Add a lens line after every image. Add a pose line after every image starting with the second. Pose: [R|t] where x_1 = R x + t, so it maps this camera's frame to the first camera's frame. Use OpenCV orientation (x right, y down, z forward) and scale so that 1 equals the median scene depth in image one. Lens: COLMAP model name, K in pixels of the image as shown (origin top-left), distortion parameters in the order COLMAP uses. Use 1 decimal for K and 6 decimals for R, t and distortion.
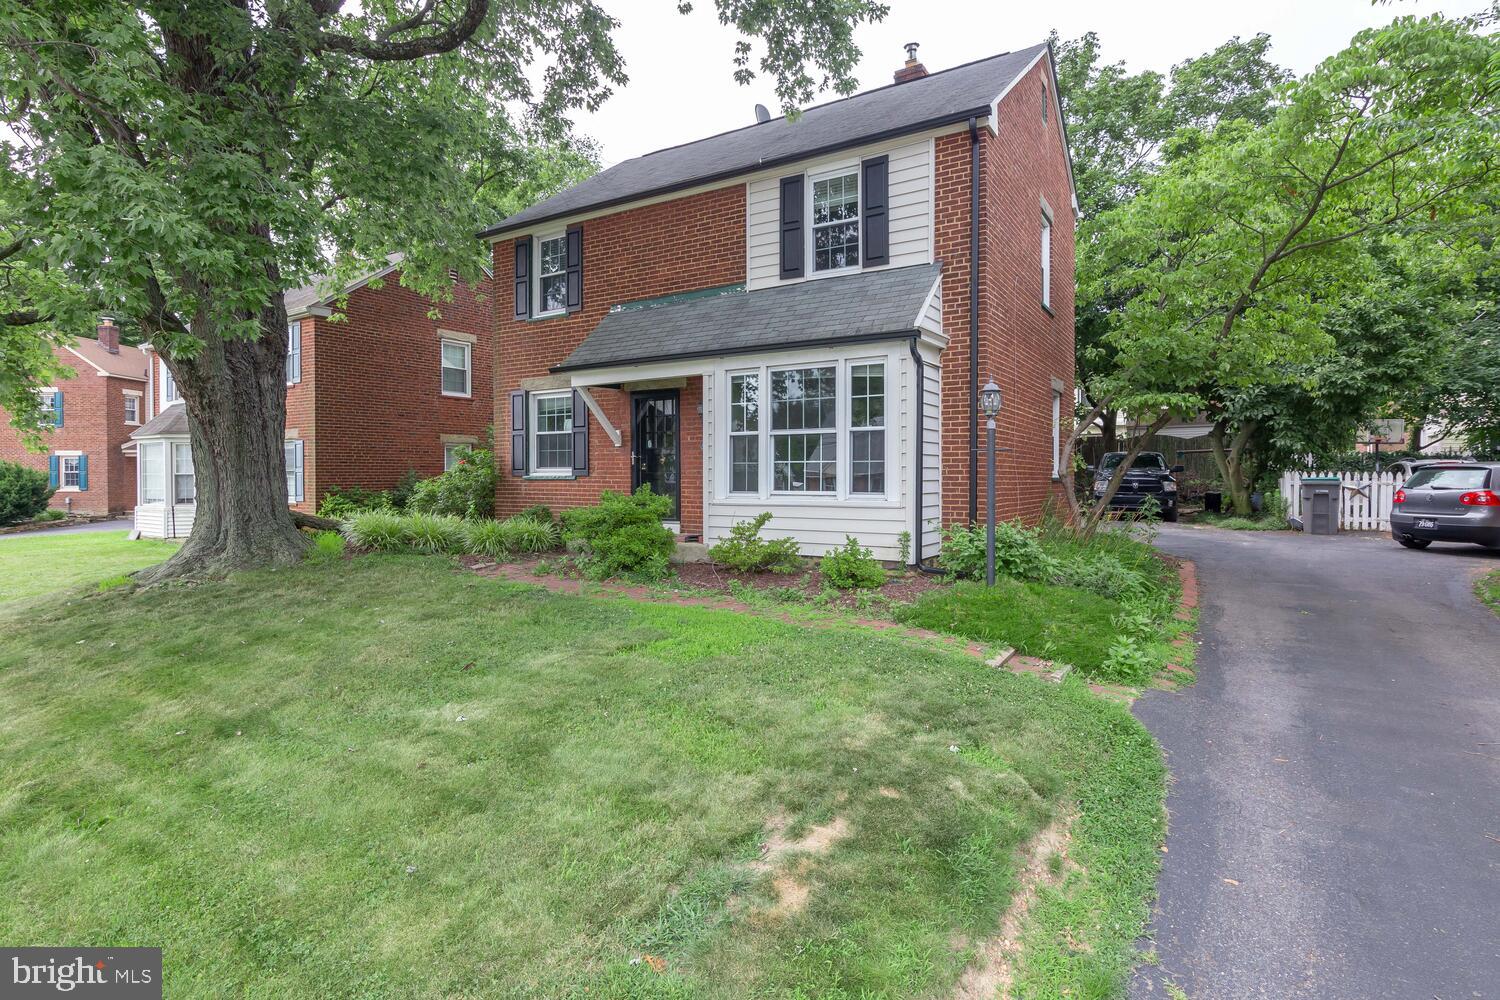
lens RADIAL K [[686.3, 0, 750.0], [0, 686.3, 500.0], [0, 0, 1]] dist [0.012744, 0.000118]
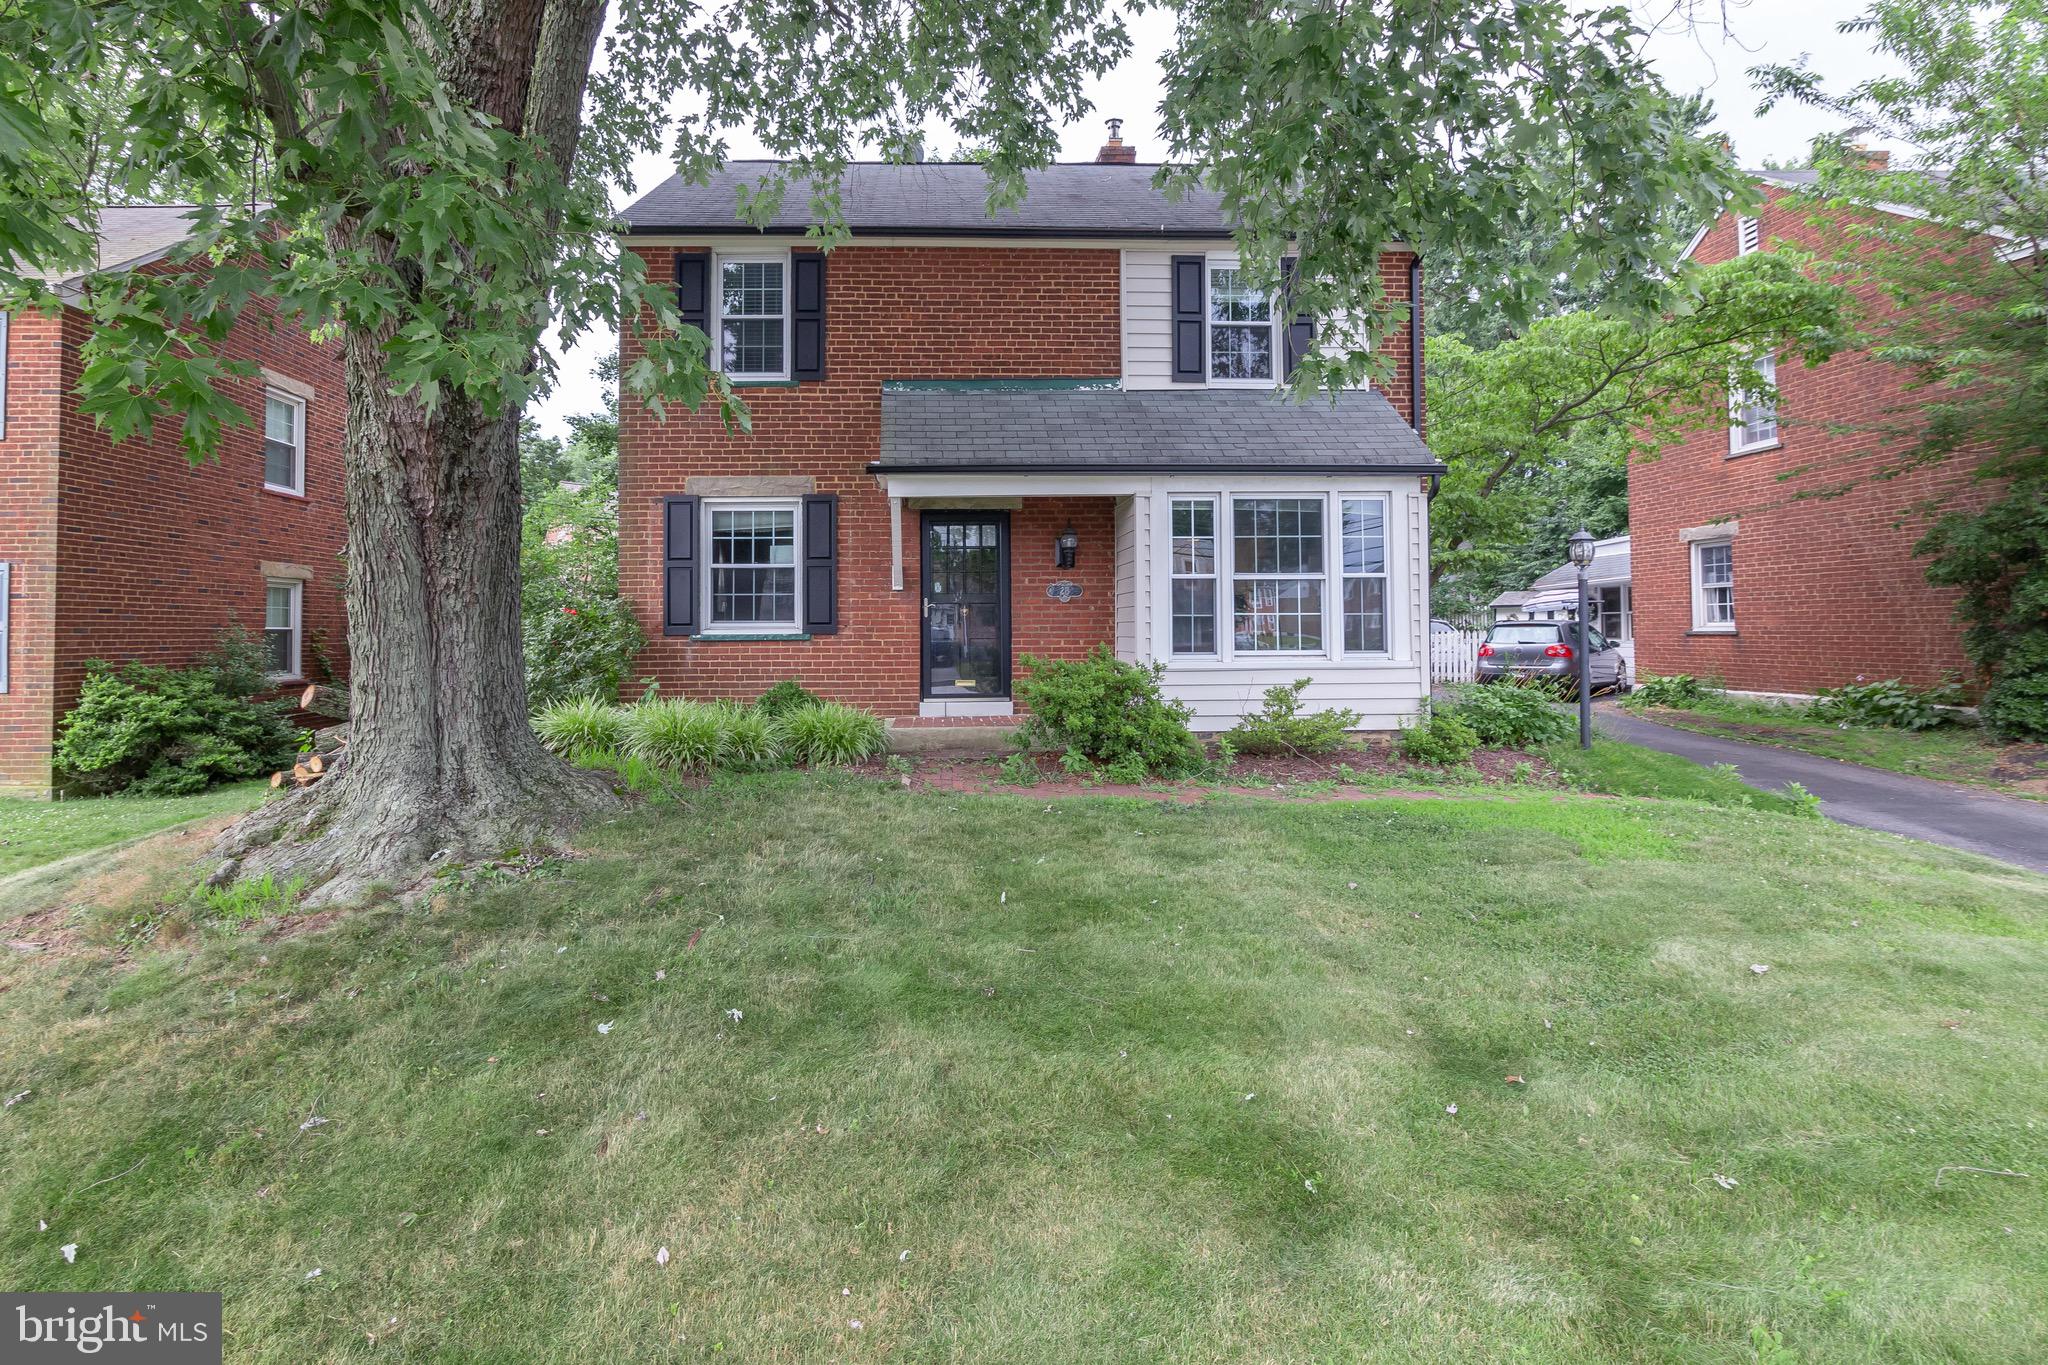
lens RADIAL K [[871.7, 0, 1022.6], [0, 871.7, 638.7], [0, 0, 1]] dist [0.000620, 0.000199]
pose [[0.863503, -0.006766, 0.504298, -0.604354], [0.022847, 0.999408, -0.025712, -0.006642], [-0.503825, 0.033724, 0.863147, 0.238527]]
